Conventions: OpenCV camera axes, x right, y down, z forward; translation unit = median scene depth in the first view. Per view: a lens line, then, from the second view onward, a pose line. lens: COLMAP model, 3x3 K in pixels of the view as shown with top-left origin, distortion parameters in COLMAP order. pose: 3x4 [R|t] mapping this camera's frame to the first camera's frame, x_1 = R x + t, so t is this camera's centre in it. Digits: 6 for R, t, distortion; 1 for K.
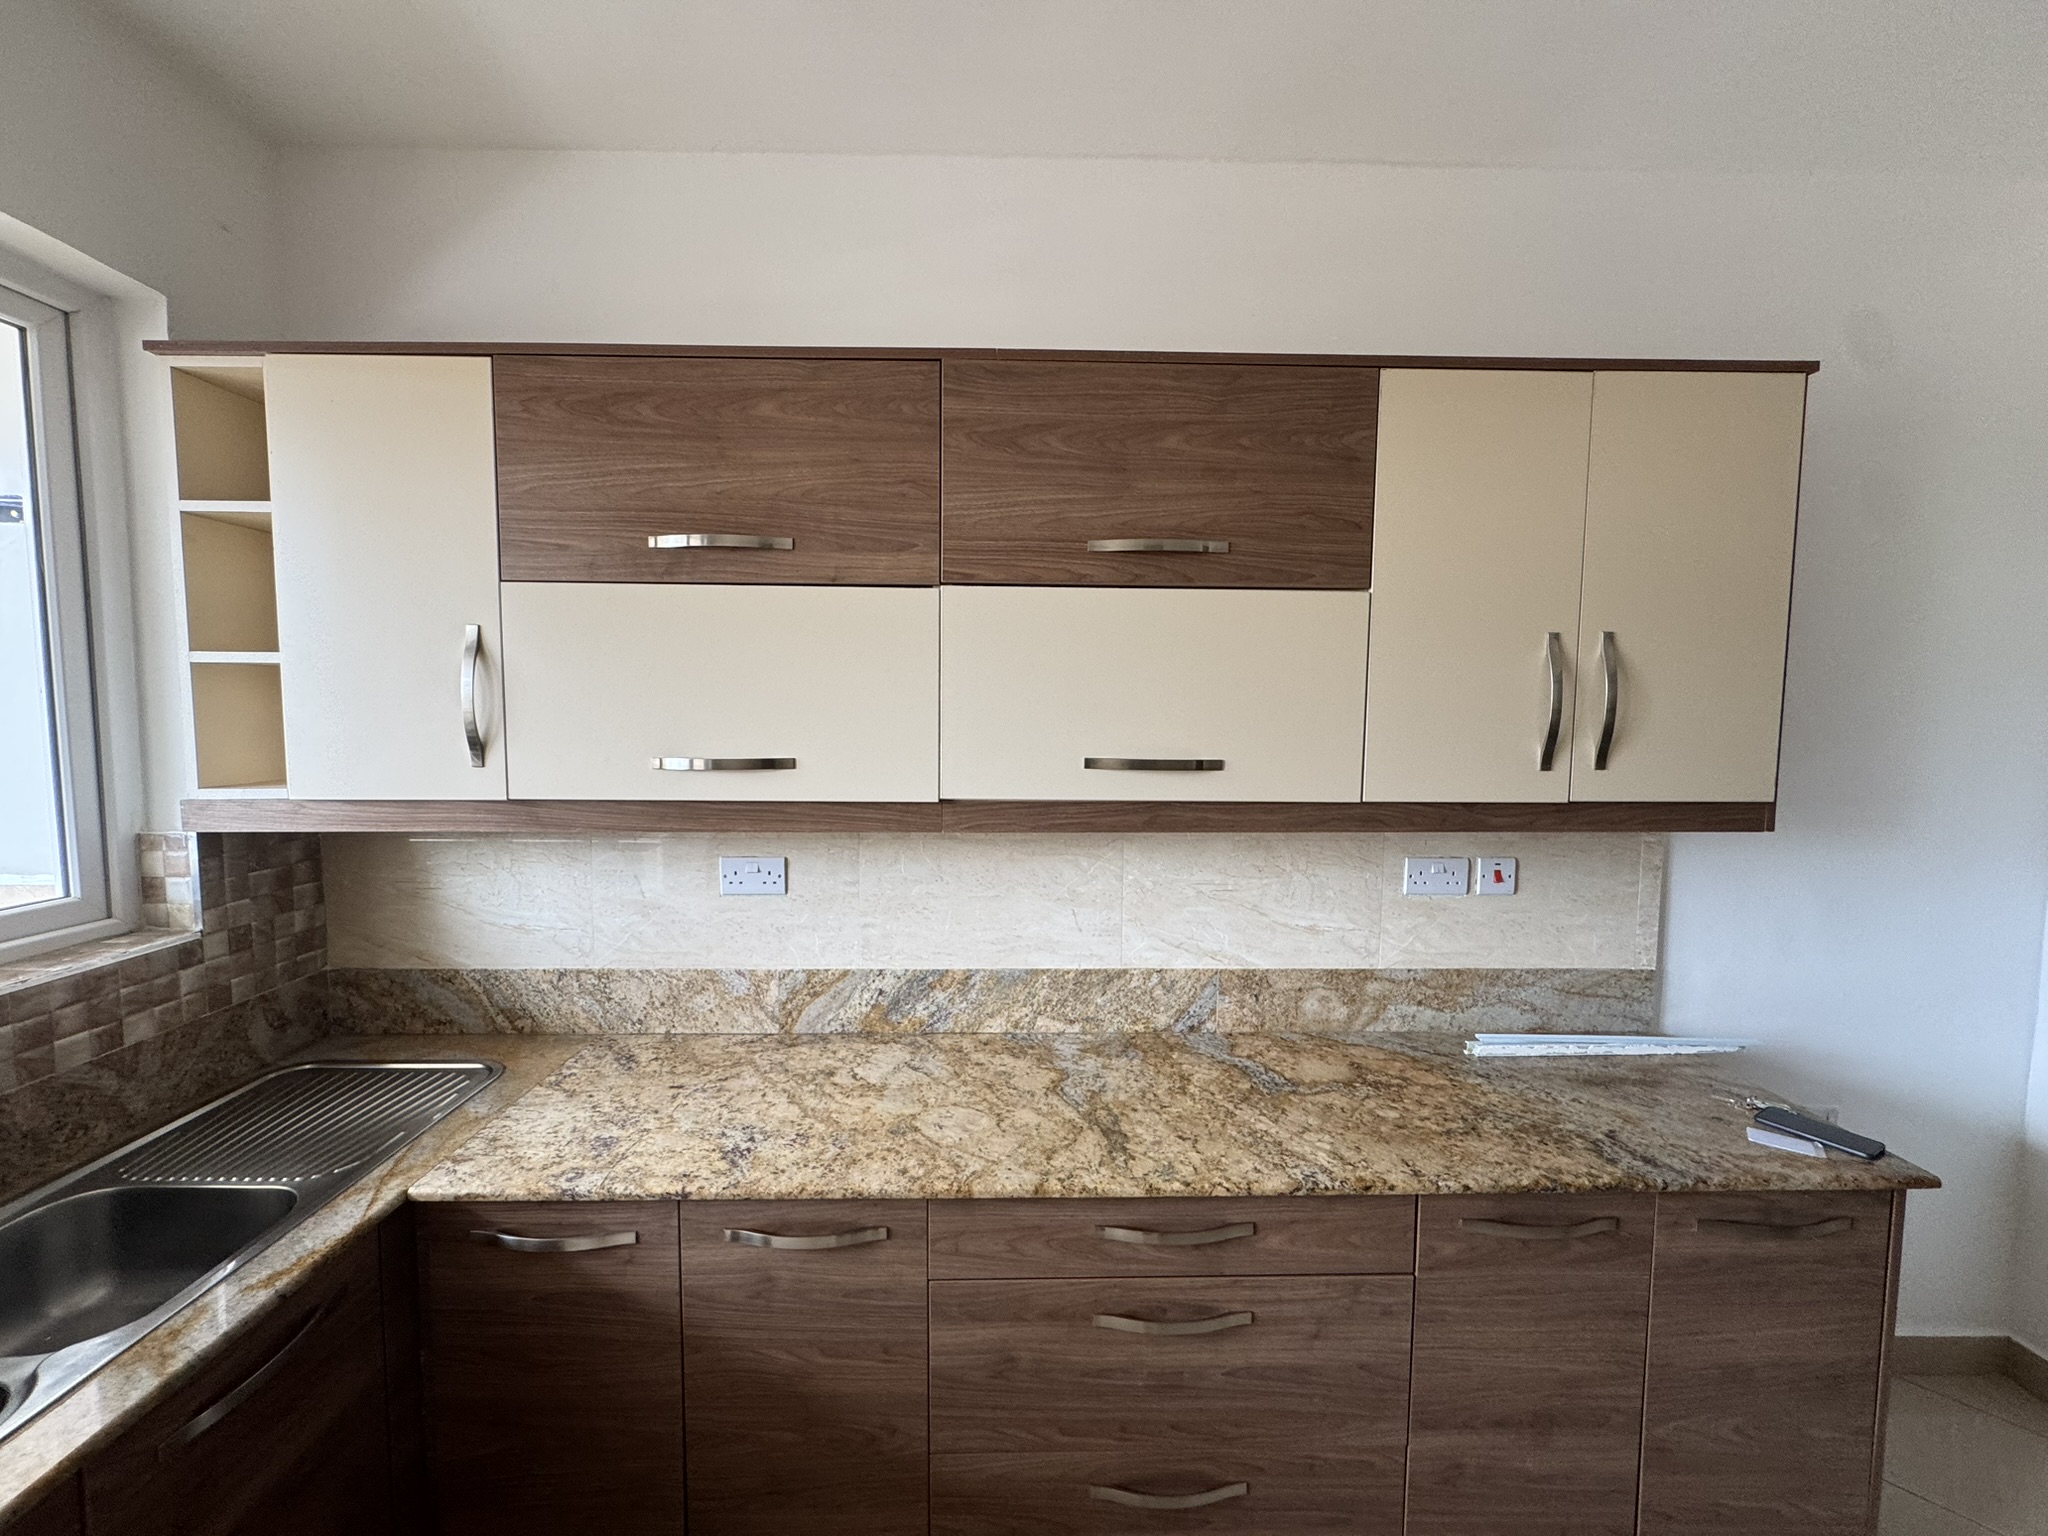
lens RADIAL K [[830.4, 0, 1019.3], [0, 830.4, 771.9], [0, 0, 1]] dist [-0.000753, 0.000424]
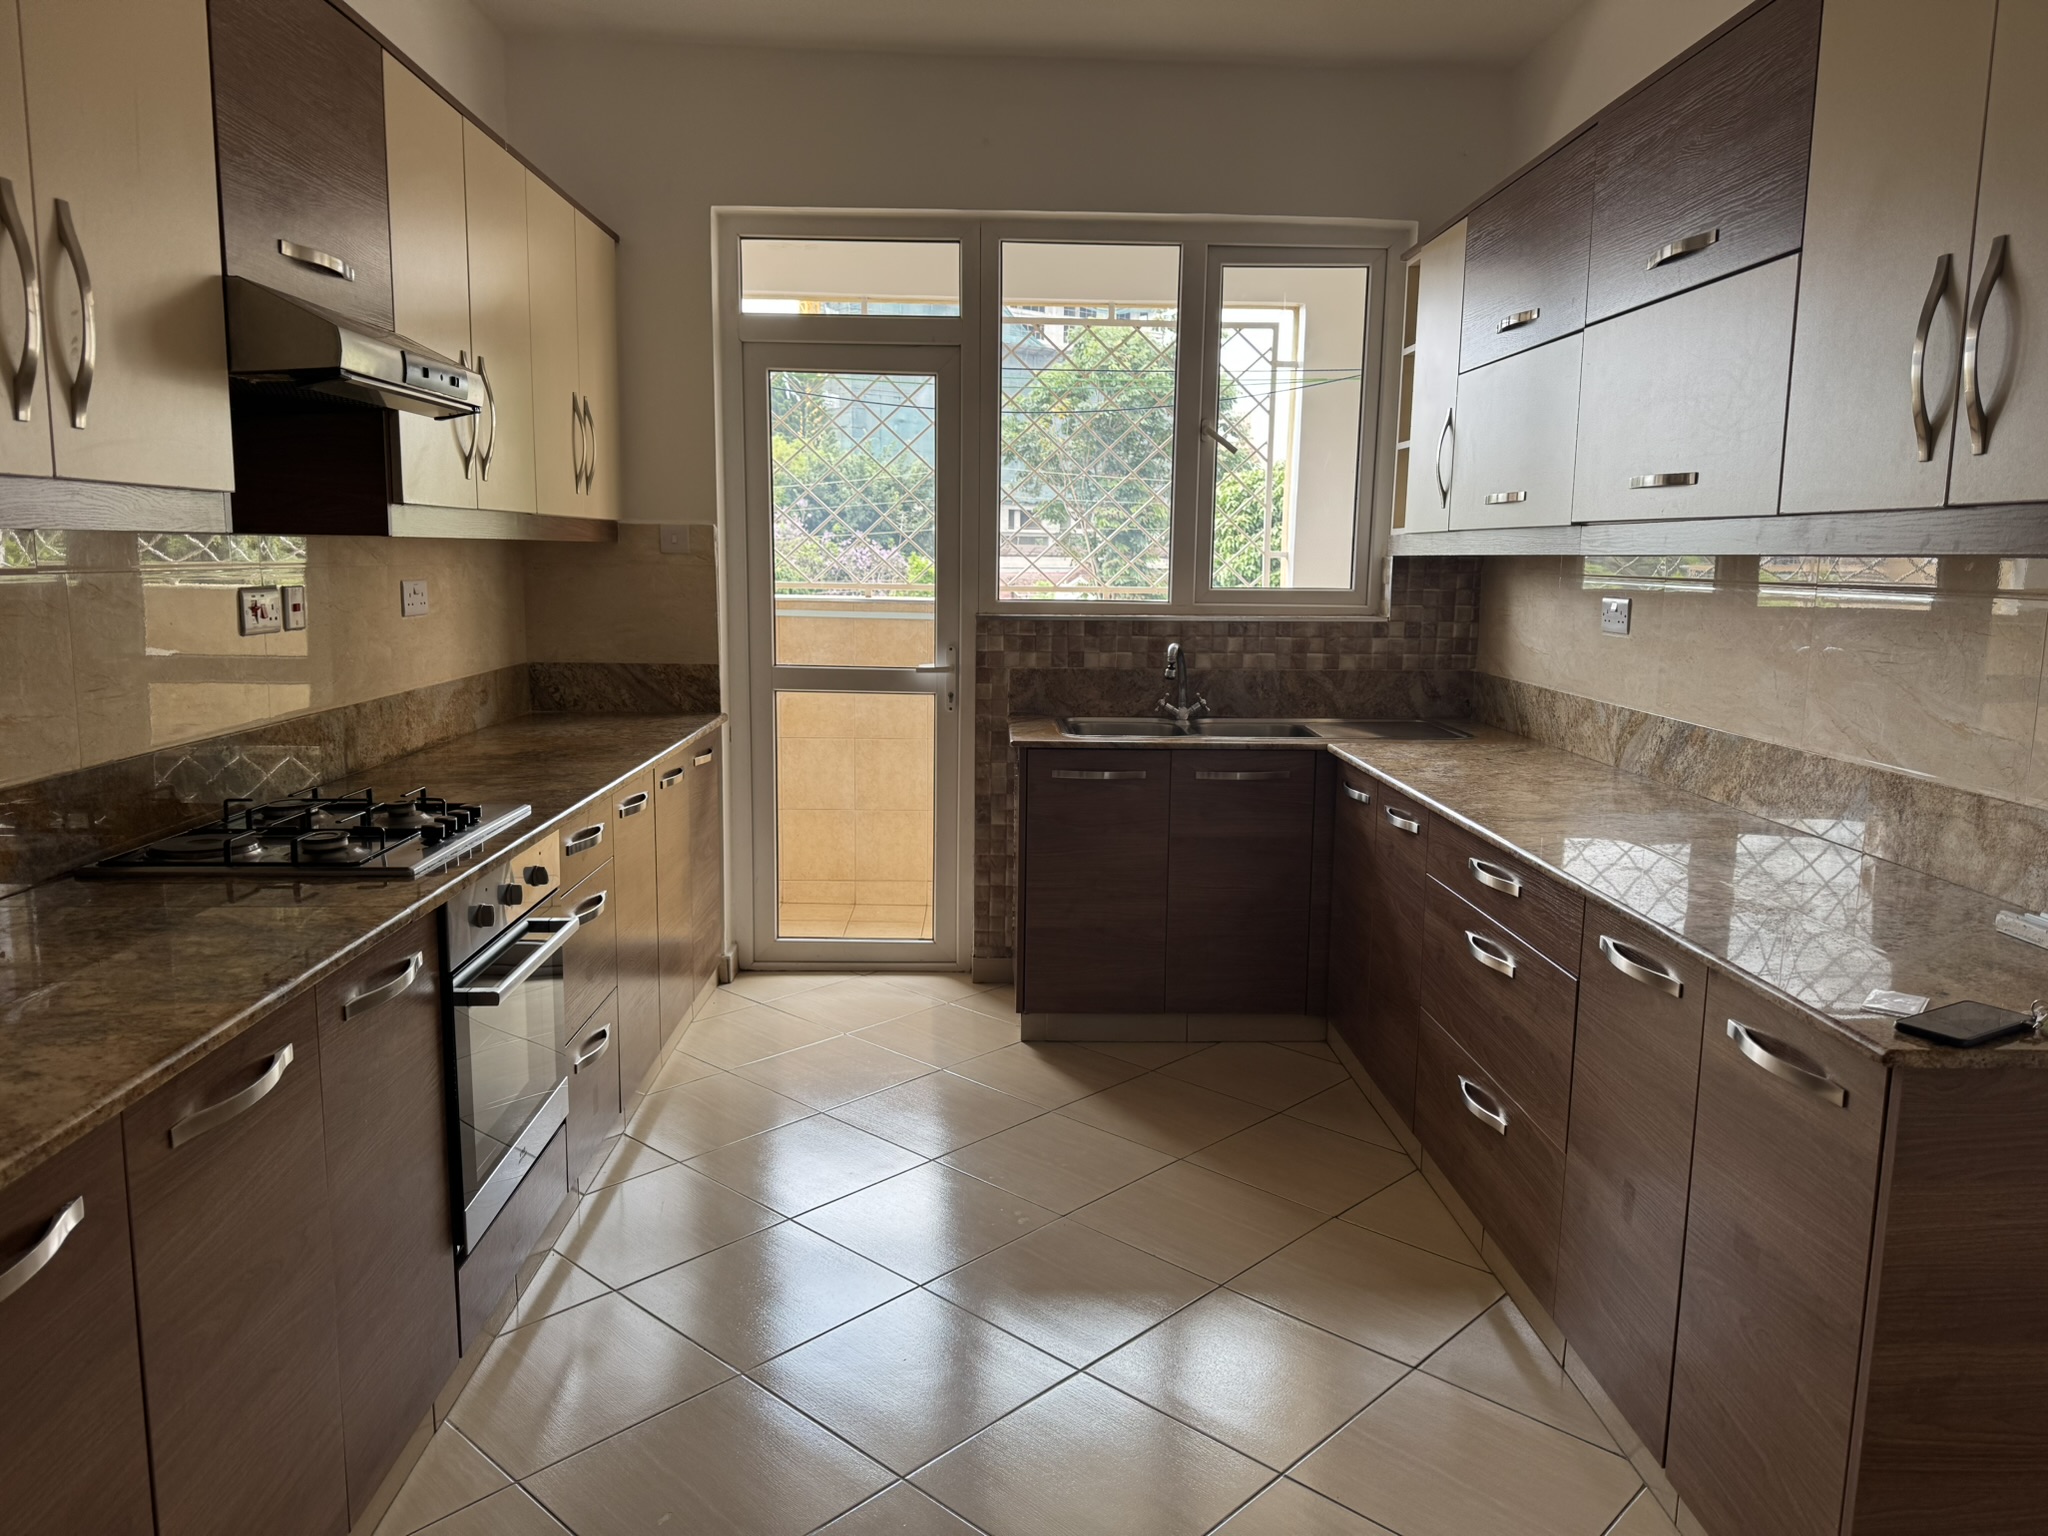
lens RADIAL K [[1418.1, 0, 1016.9], [0, 1418.1, 799.5], [0, 0, 1]] dist [0.030656, -0.061899]
pose [[0.005028, 0.165790, -0.986148, 1.540811], [-0.085966, 0.982581, 0.164753, 0.120804], [0.996285, 0.083947, 0.019192, 0.201458]]
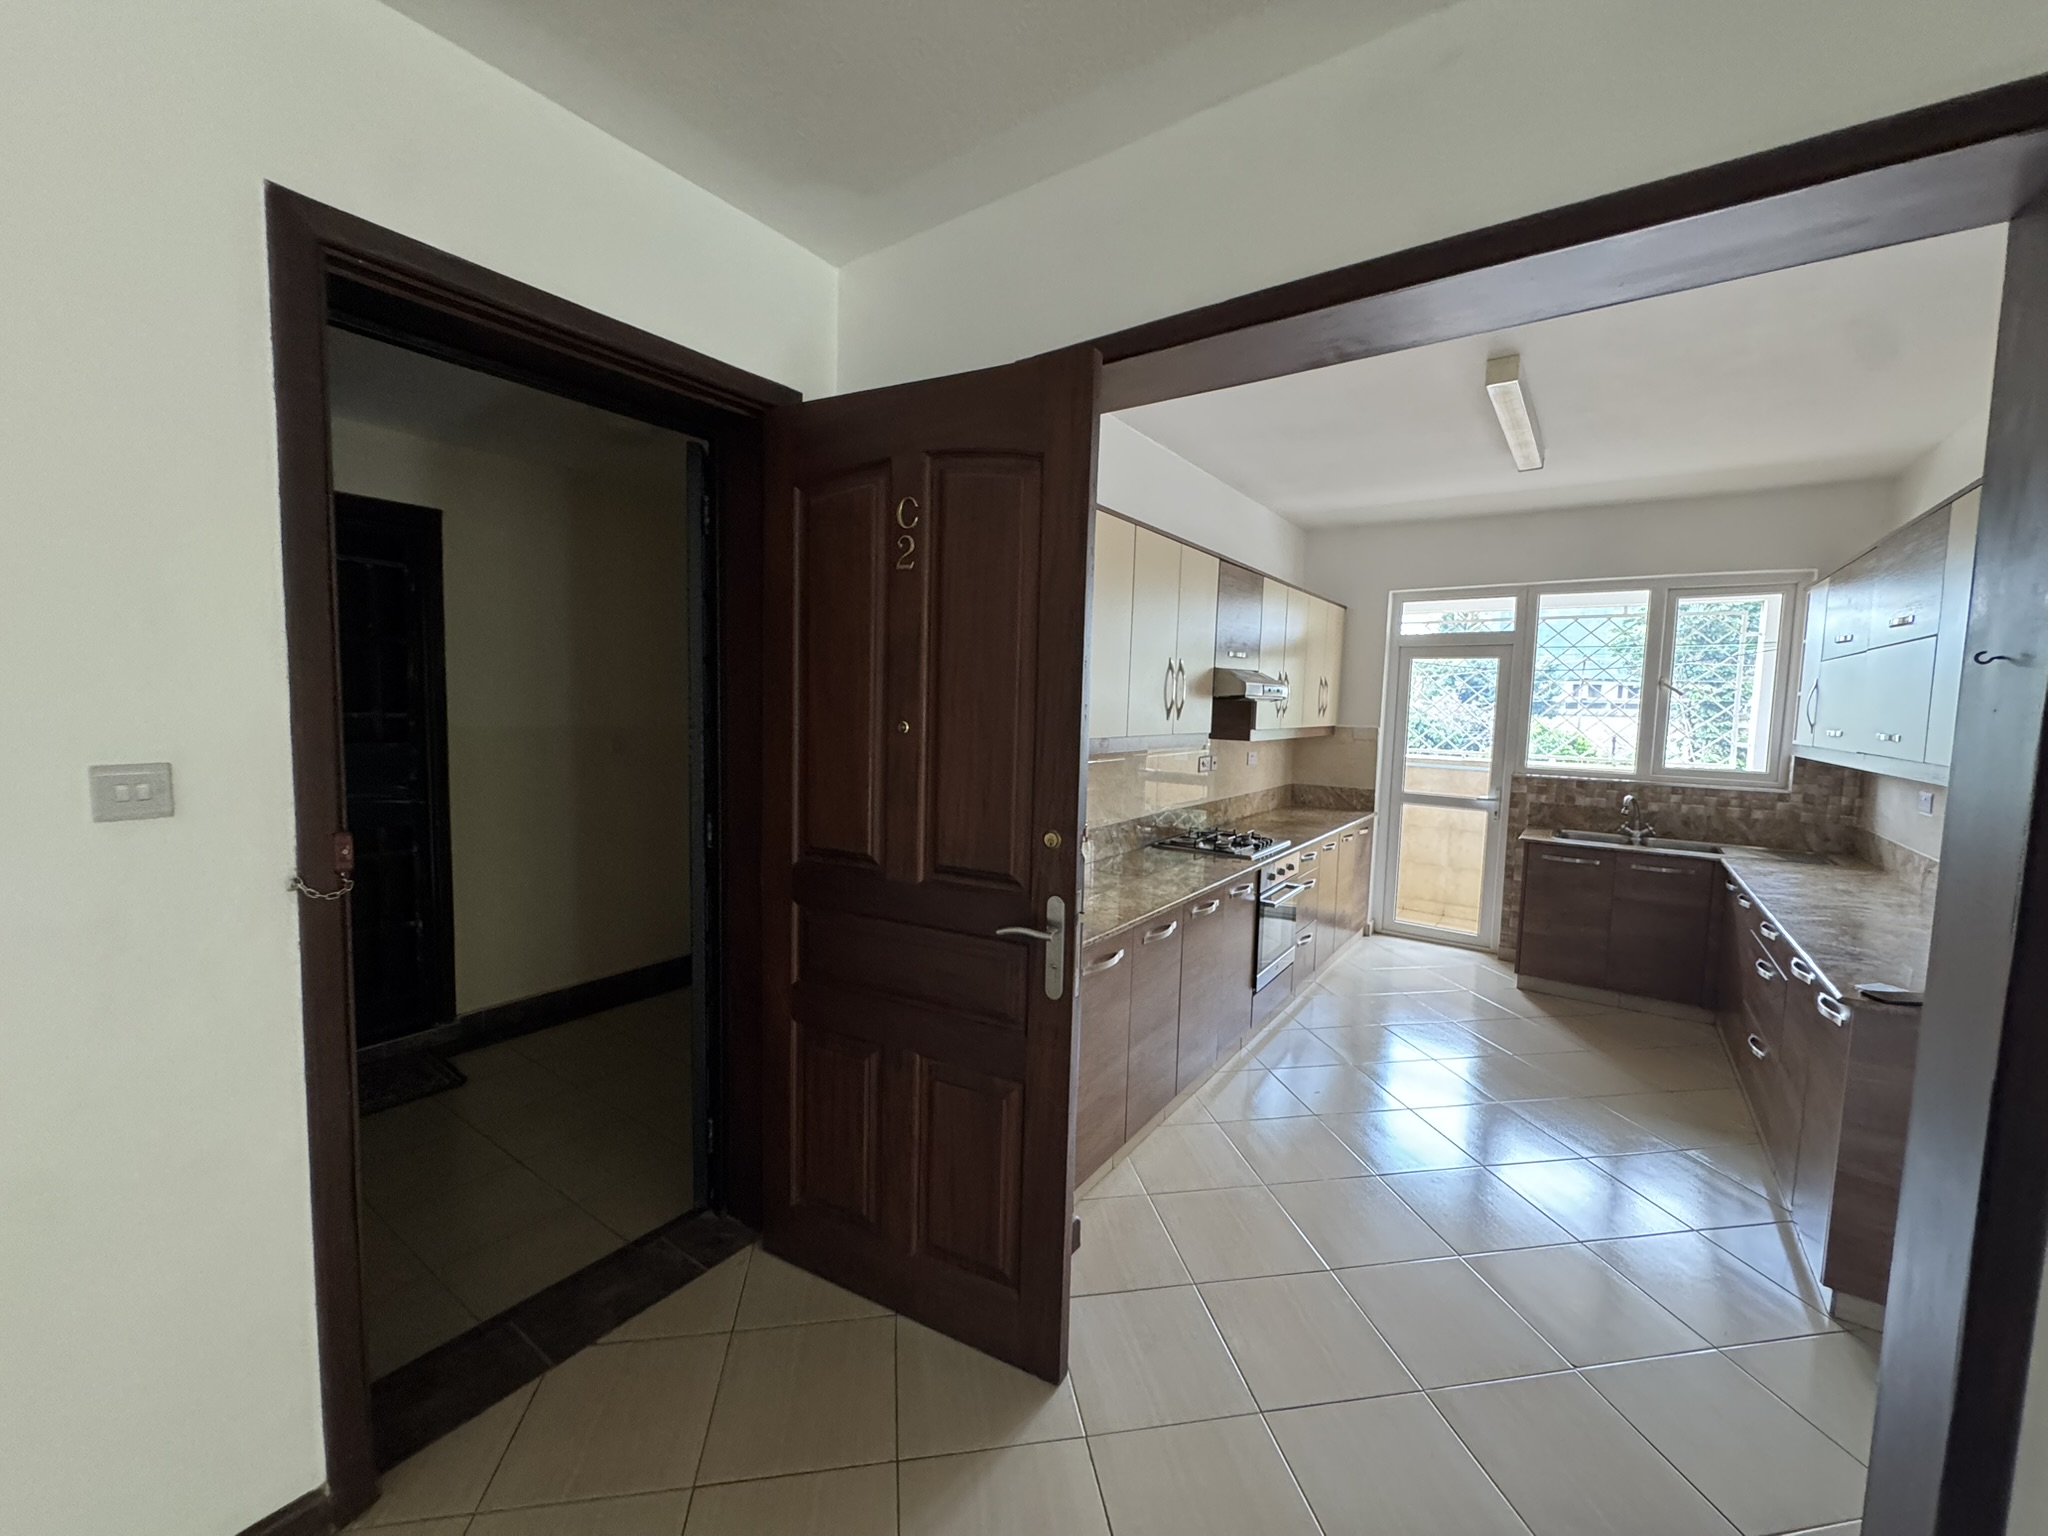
lens RADIAL K [[830.4, 0, 1035.1], [0, 830.4, 767.1], [0, 0, 1]] dist [-0.000753, 0.000424]
pose [[-0.576820, 0.047578, -0.815484, 2.326415], [-0.089396, 0.988630, 0.120912, 0.000384], [0.811965, 0.142645, -0.566008, 0.417567]]
